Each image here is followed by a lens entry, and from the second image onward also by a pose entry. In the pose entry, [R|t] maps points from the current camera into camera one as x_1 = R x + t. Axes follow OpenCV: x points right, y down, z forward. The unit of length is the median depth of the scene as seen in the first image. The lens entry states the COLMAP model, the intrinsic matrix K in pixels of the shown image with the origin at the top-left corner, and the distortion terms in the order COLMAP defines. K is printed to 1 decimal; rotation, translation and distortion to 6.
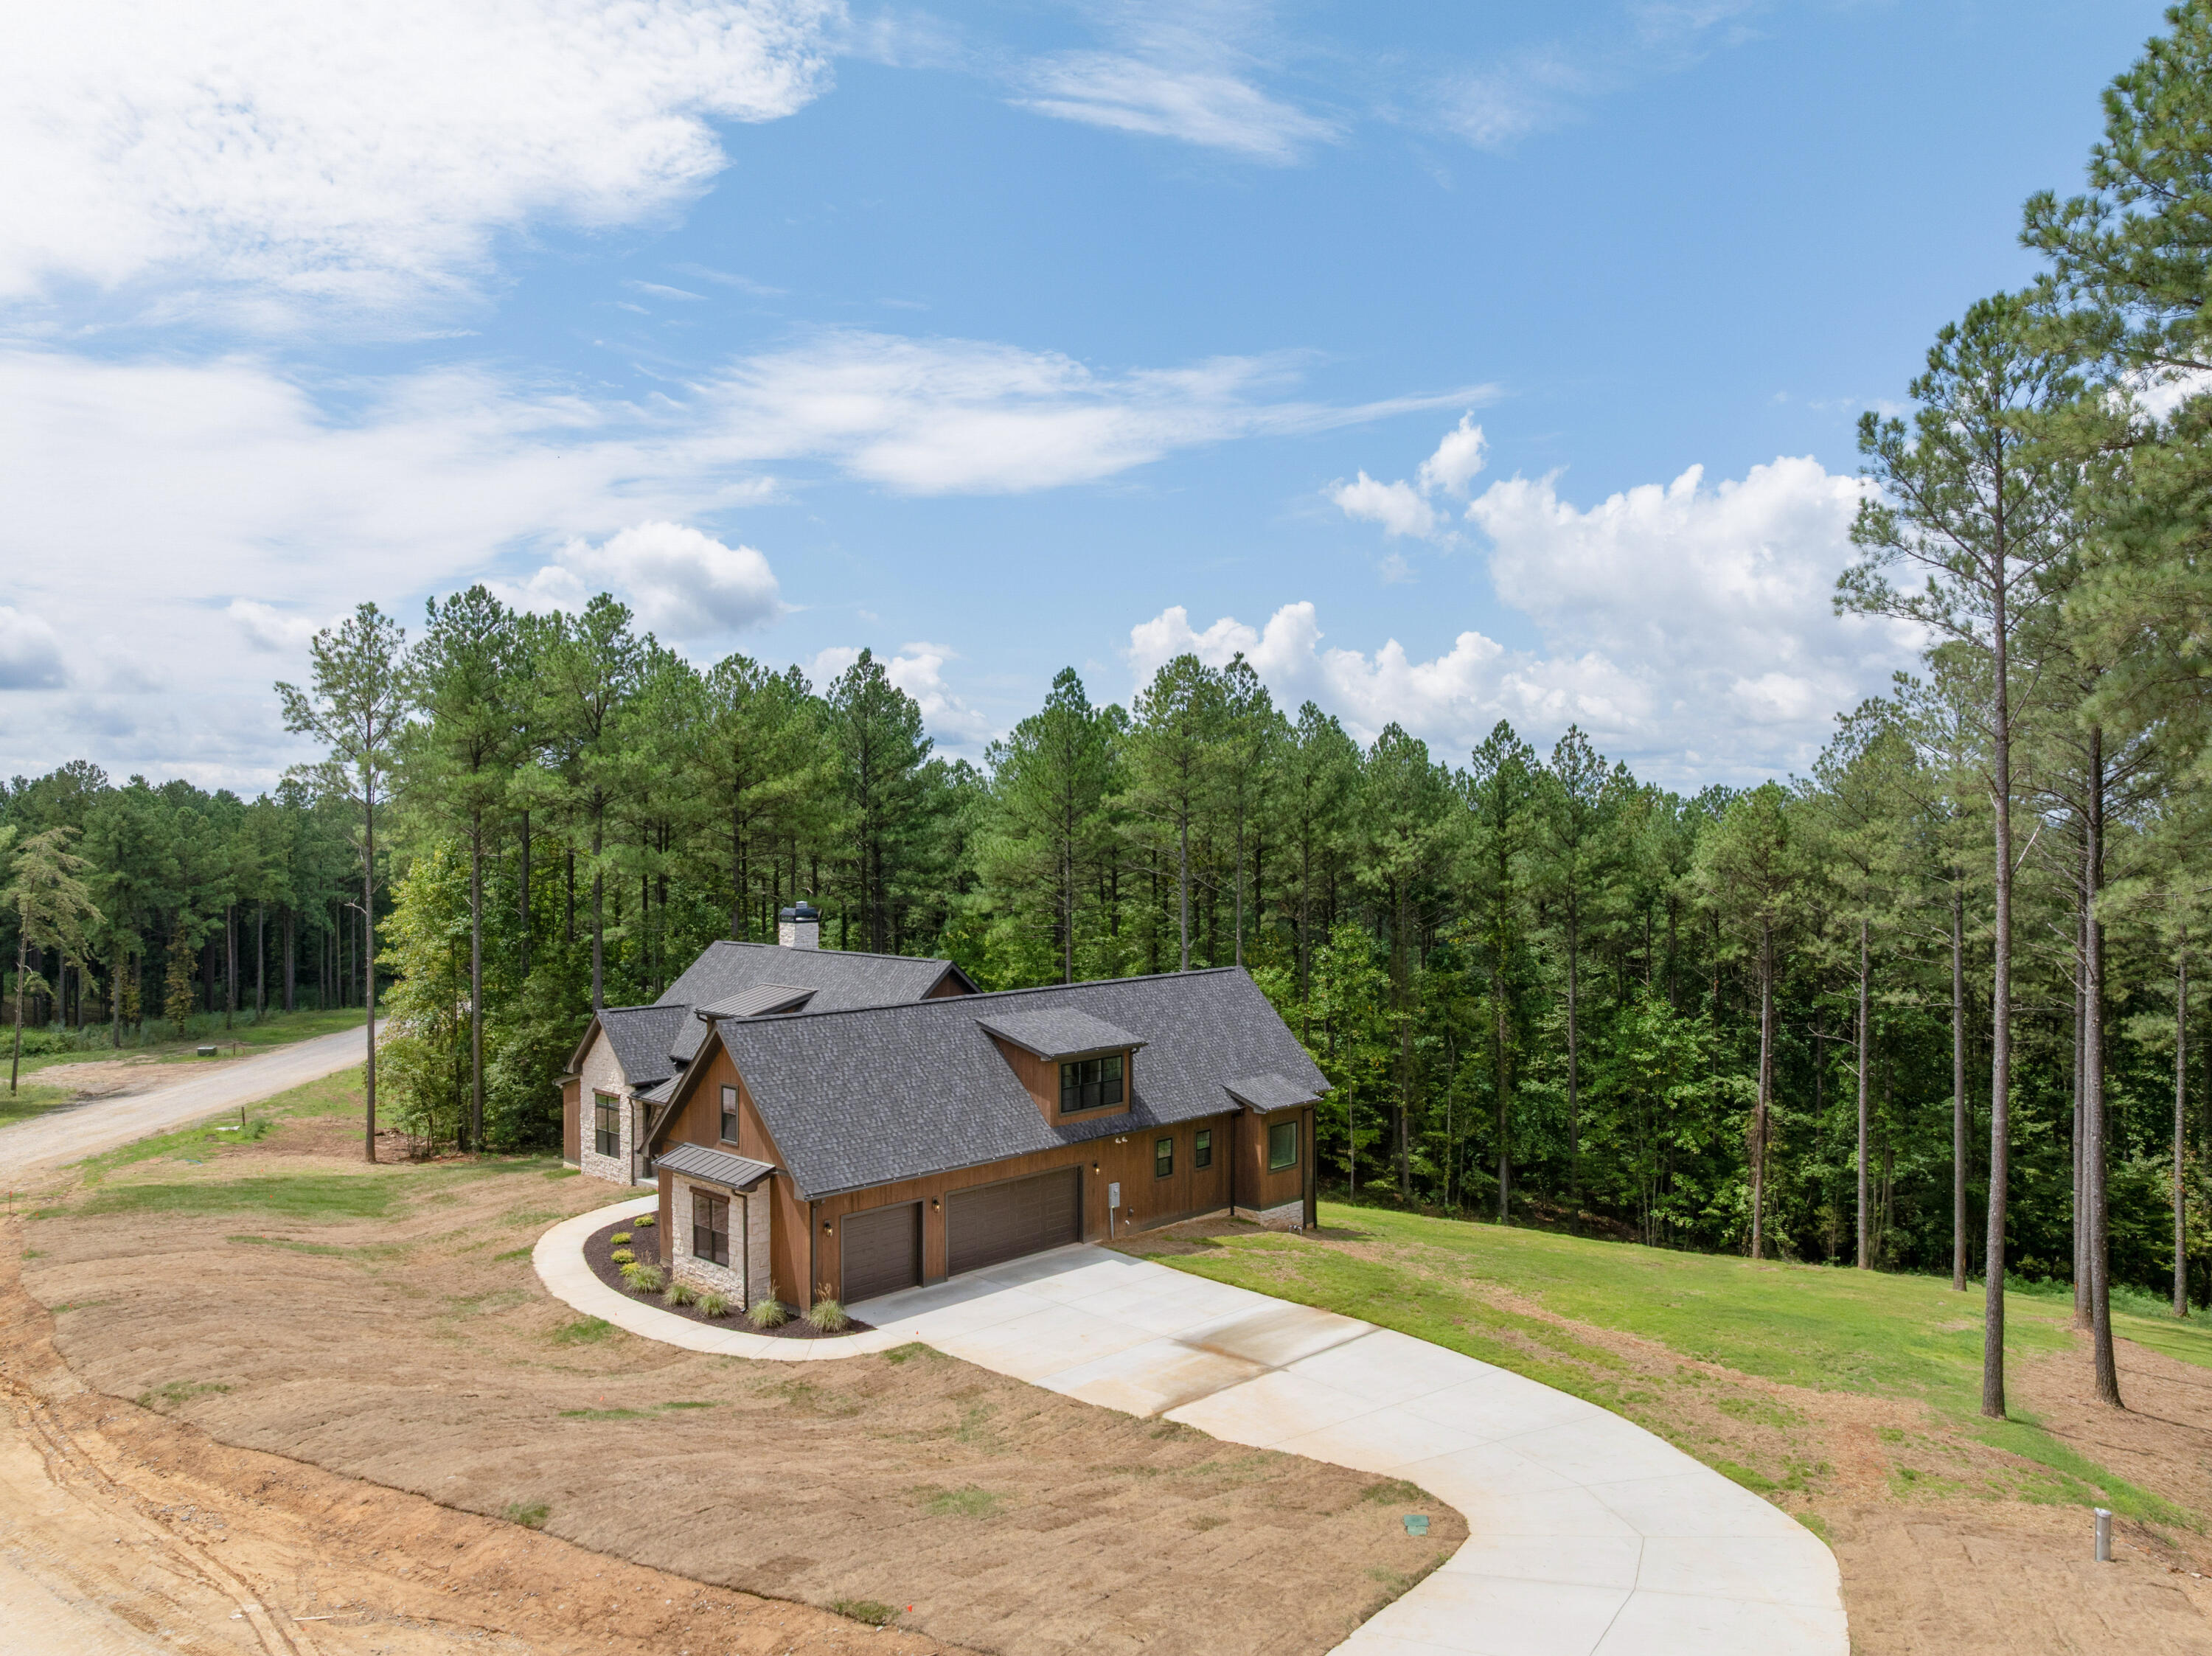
lens RADIAL K [[1576.2, 0, 1101.9], [0, 1576.2, 824.7], [0, 0, 1]] dist [-0.035541, -0.001059]
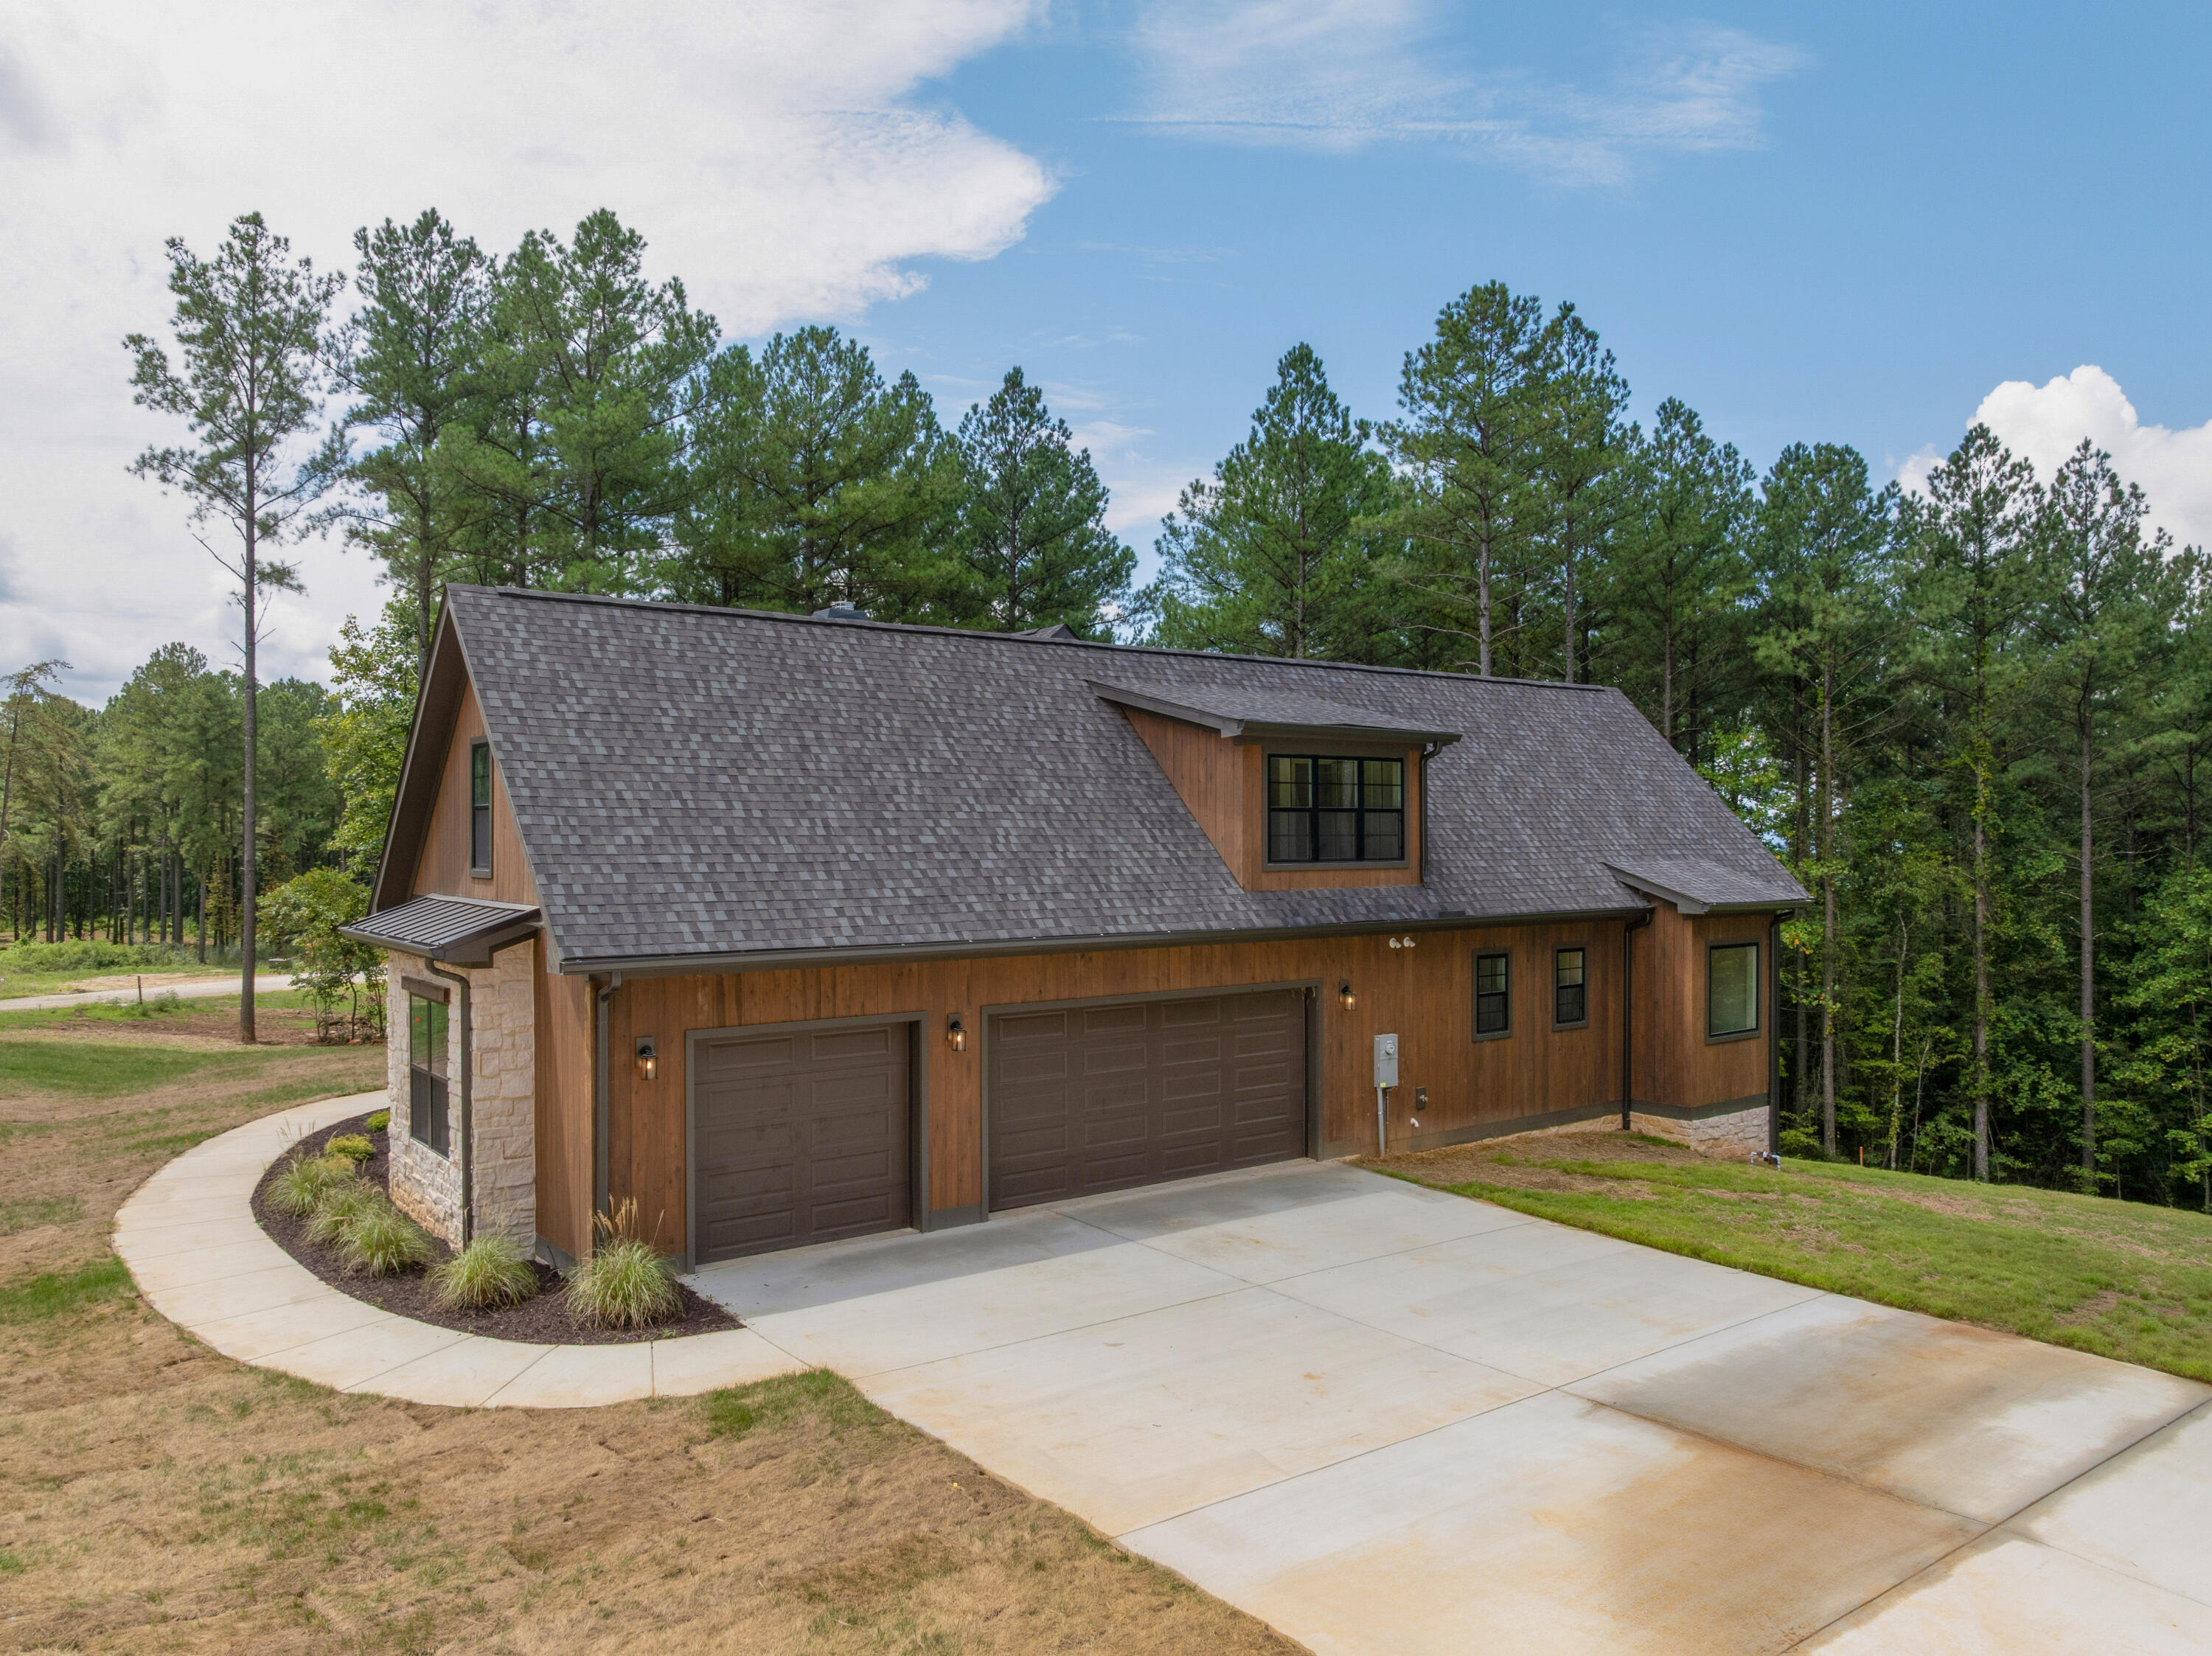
lens RADIAL K [[1576.2, 0, 1108.5], [0, 1576.2, 828.4], [0, 0, 1]] dist [-0.035541, -0.001059]
pose [[0.988828, 0.001863, -0.149052, -0.004245], [-0.001905, 0.999998, -0.000139, 0.173562], [0.149051, 0.000421, 0.988829, 0.550746]]
